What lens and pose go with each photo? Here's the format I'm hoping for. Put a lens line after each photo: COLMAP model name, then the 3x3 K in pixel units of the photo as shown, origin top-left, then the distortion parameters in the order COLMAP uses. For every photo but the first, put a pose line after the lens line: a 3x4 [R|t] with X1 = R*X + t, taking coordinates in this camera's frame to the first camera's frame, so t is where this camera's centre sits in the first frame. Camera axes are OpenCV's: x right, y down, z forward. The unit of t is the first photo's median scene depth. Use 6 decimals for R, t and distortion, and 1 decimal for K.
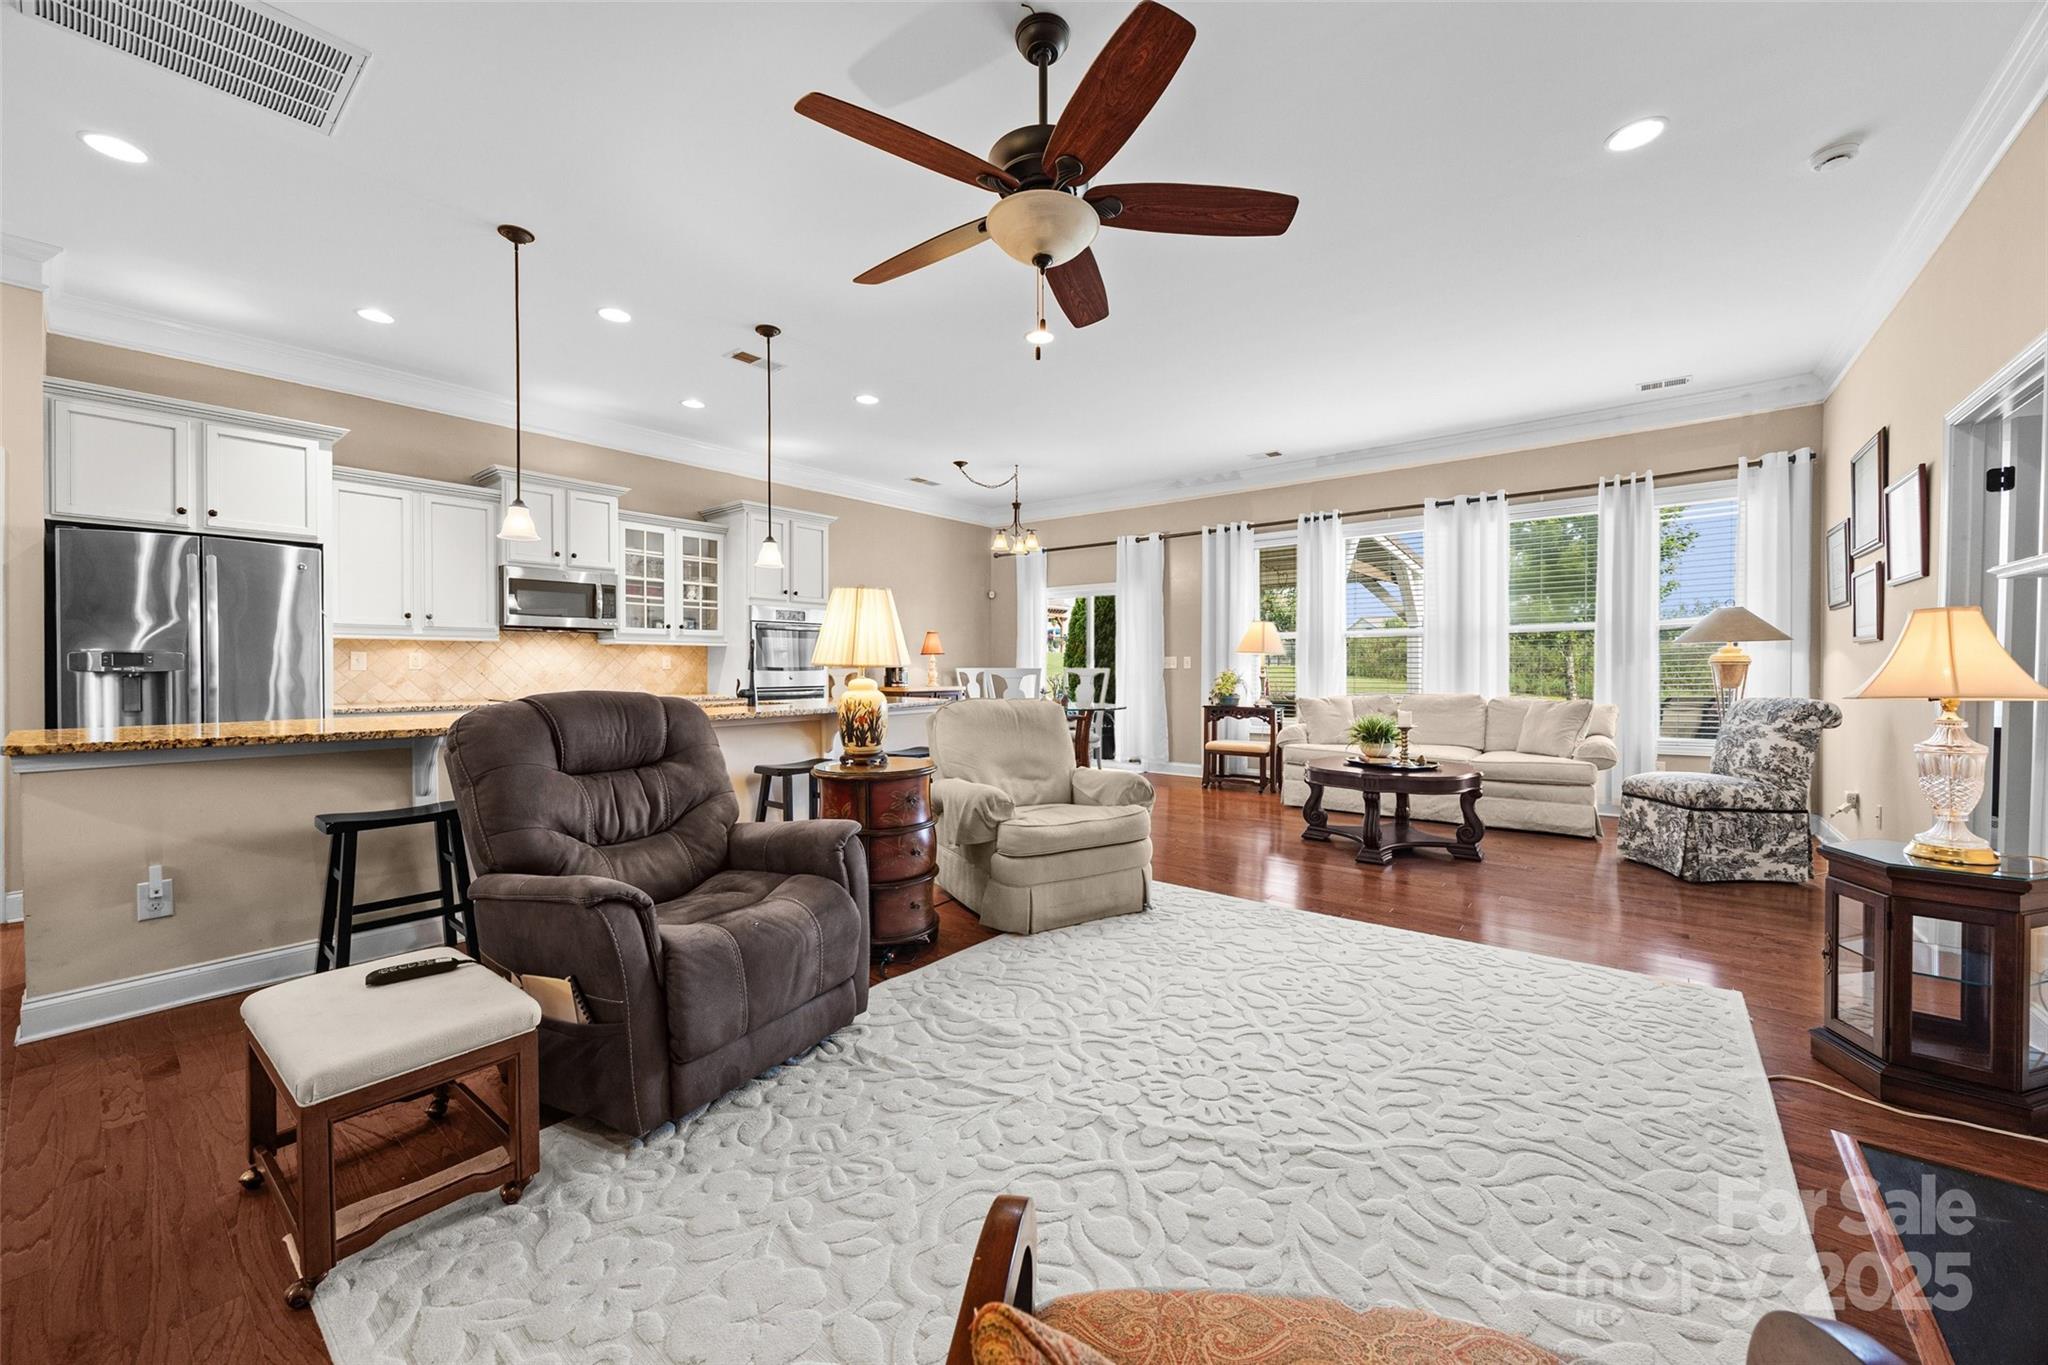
lens RADIAL K [[785.9, 0, 1012.5], [0, 785.9, 674.7], [0, 0, 1]] dist [-0.001681, -0.000337]
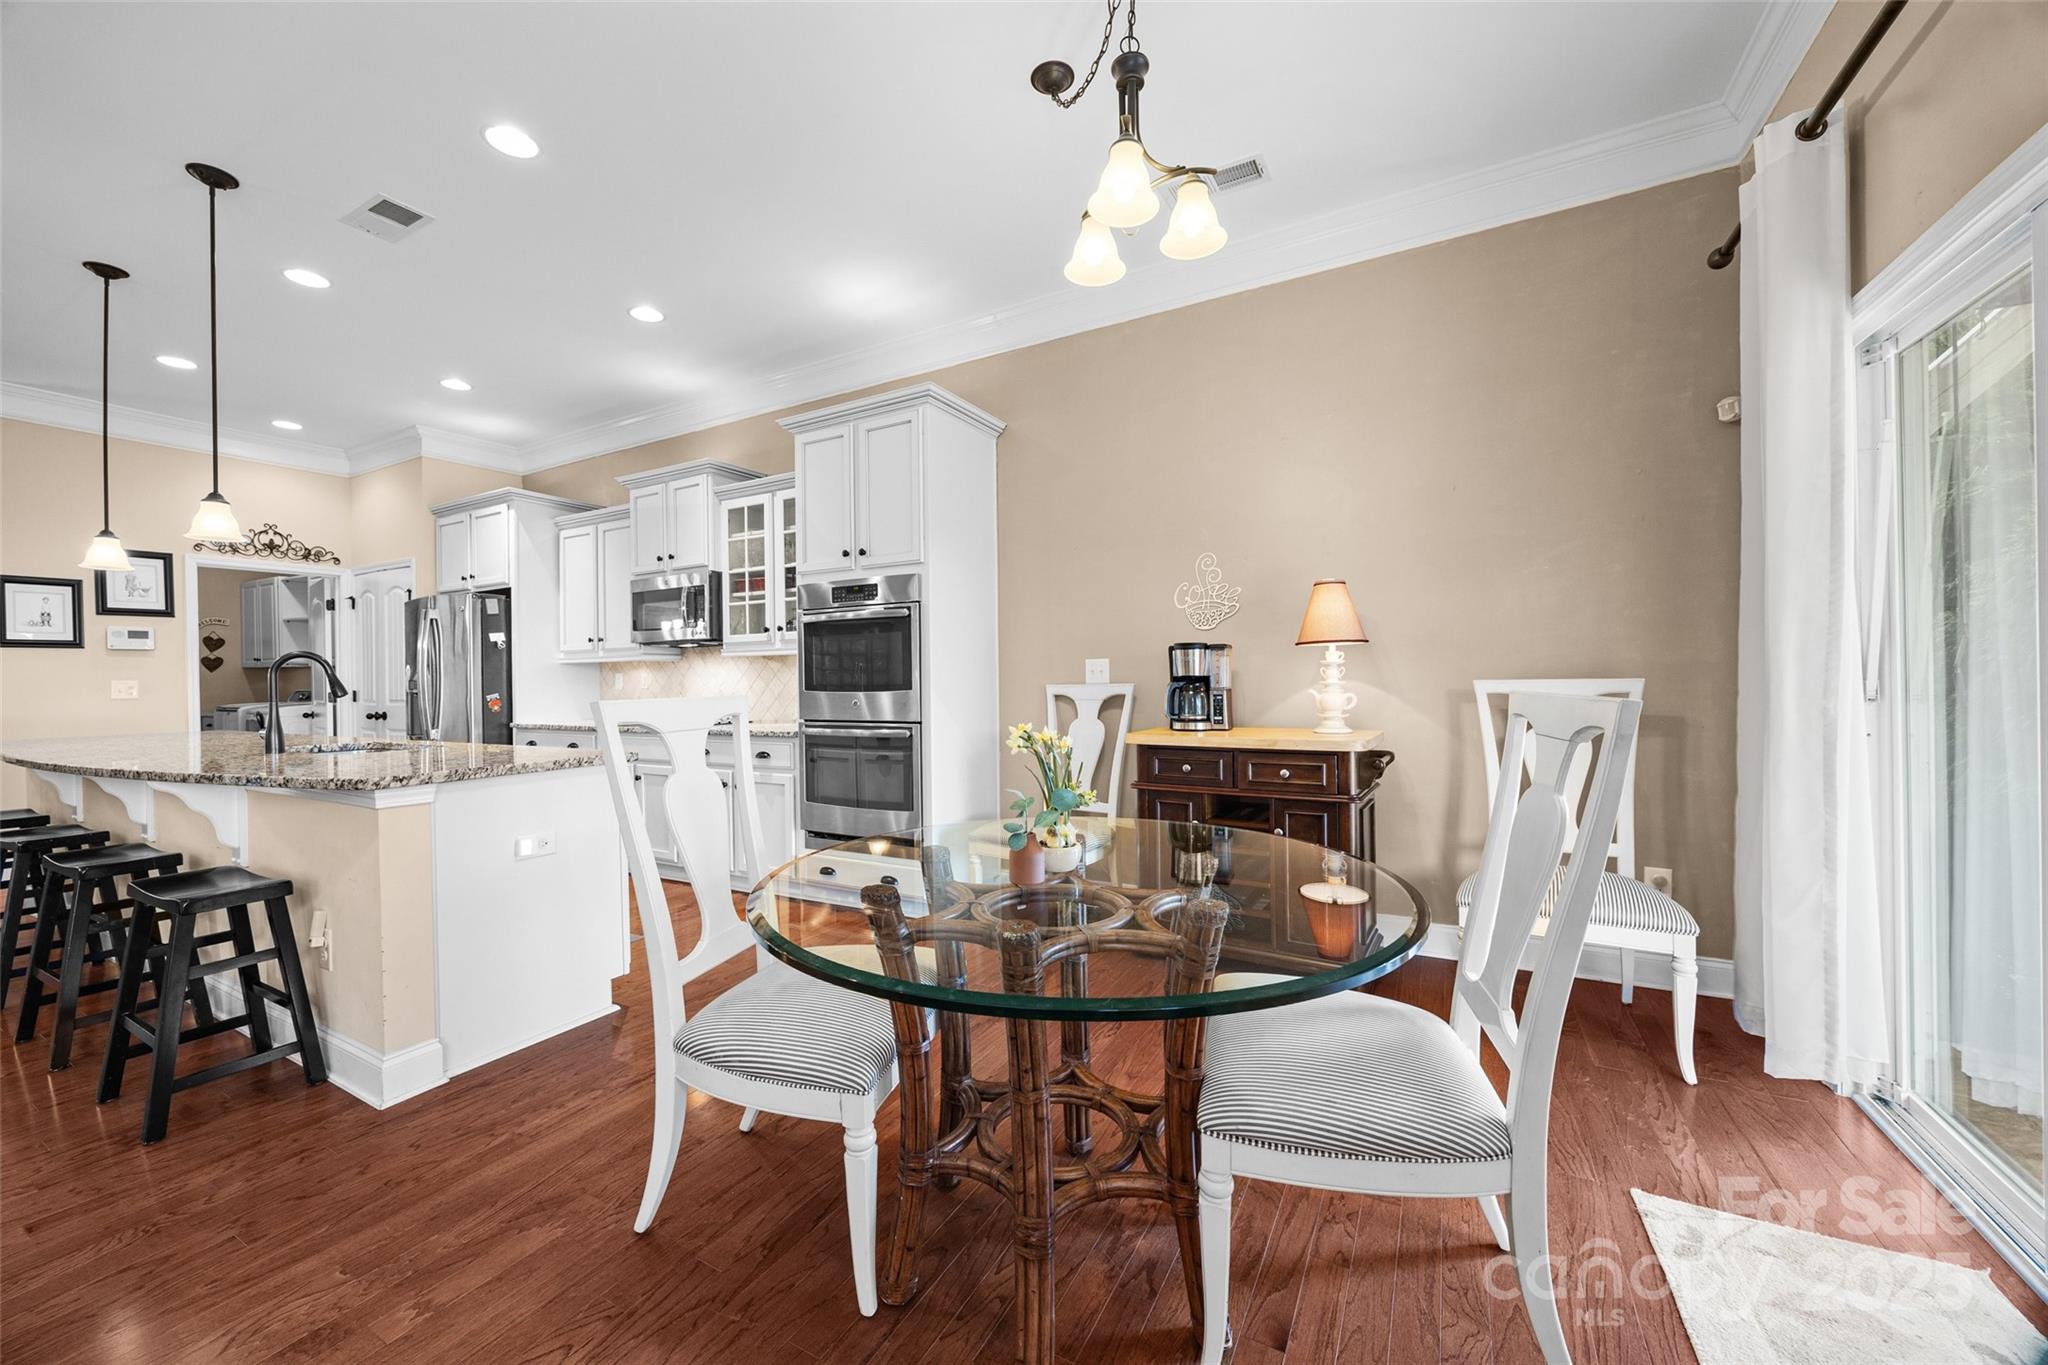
lens RADIAL K [[785.9, 0, 1033.5], [0, 785.9, 684.3], [0, 0, 1]] dist [-0.001681, -0.000337]
pose [[0.165794, 0.003575, -0.986154, 0.358928], [0.003517, 0.999985, 0.004217, -0.015128], [0.986154, -0.004168, 0.165779, 1.267890]]
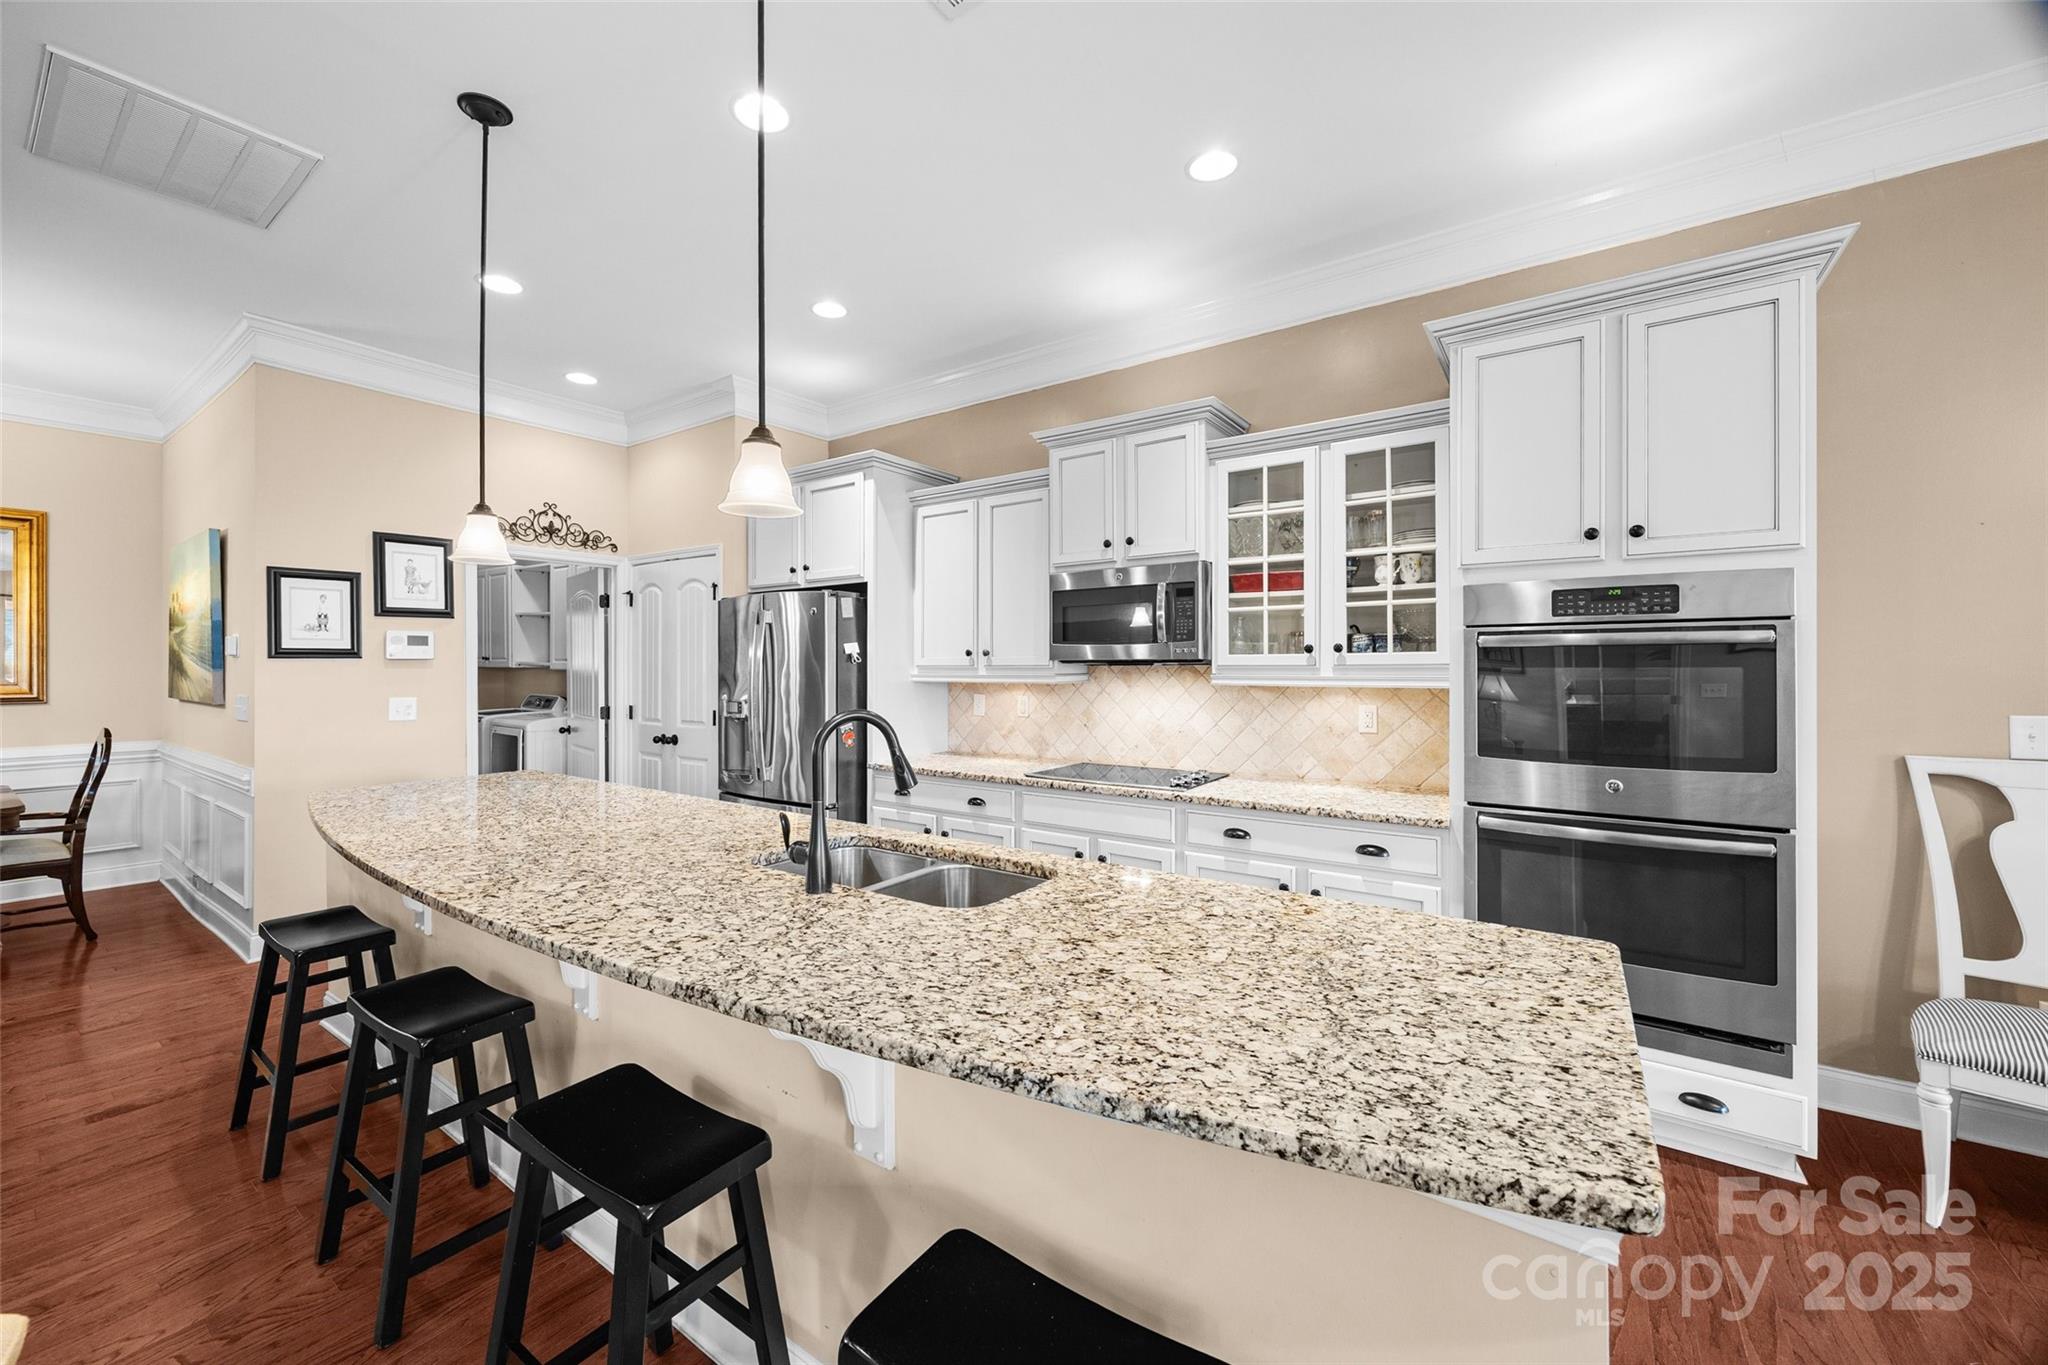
lens RADIAL K [[785.9, 0, 1015.6], [0, 785.9, 663.2], [0, 0, 1]] dist [-0.001681, -0.000337]
pose [[0.061114, -0.001311, -0.998130, 0.041063], [-0.008797, 0.999960, -0.001852, -0.056715], [0.998092, 0.008894, 0.061100, 0.891322]]
